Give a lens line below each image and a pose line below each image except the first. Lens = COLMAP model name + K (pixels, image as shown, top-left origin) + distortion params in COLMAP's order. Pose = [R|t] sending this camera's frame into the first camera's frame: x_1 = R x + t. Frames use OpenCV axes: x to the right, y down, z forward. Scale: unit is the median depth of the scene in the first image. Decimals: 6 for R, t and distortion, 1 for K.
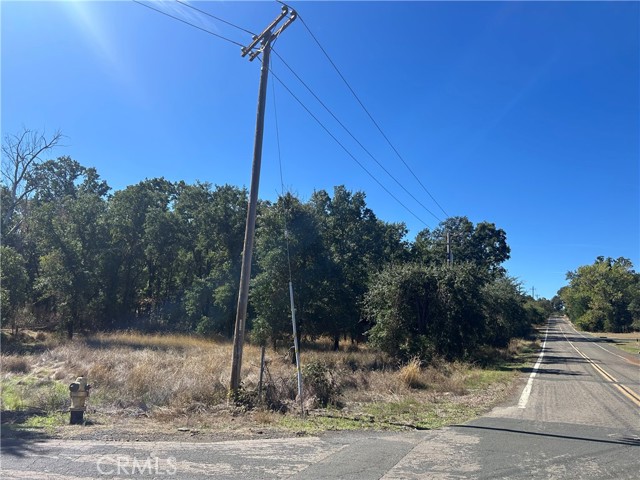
lens RADIAL K [[486.8, 0, 331.2], [0, 486.8, 239.6], [0, 0, 1]] dist [0.065318, -0.070215]
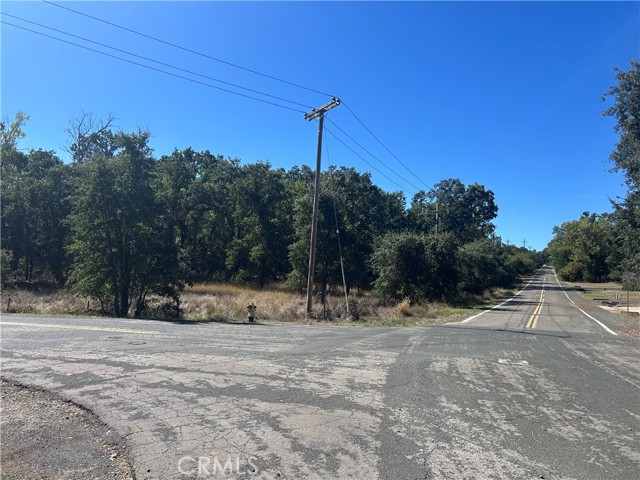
lens RADIAL K [[486.8, 0, 325.1], [0, 486.8, 239.9], [0, 0, 1]] dist [0.065318, -0.070215]
pose [[0.999970, 0.001092, -0.007729, -0.033147], [-0.000305, 0.994873, 0.101136, -0.044598], [0.007800, -0.101130, 0.994843, -0.230586]]
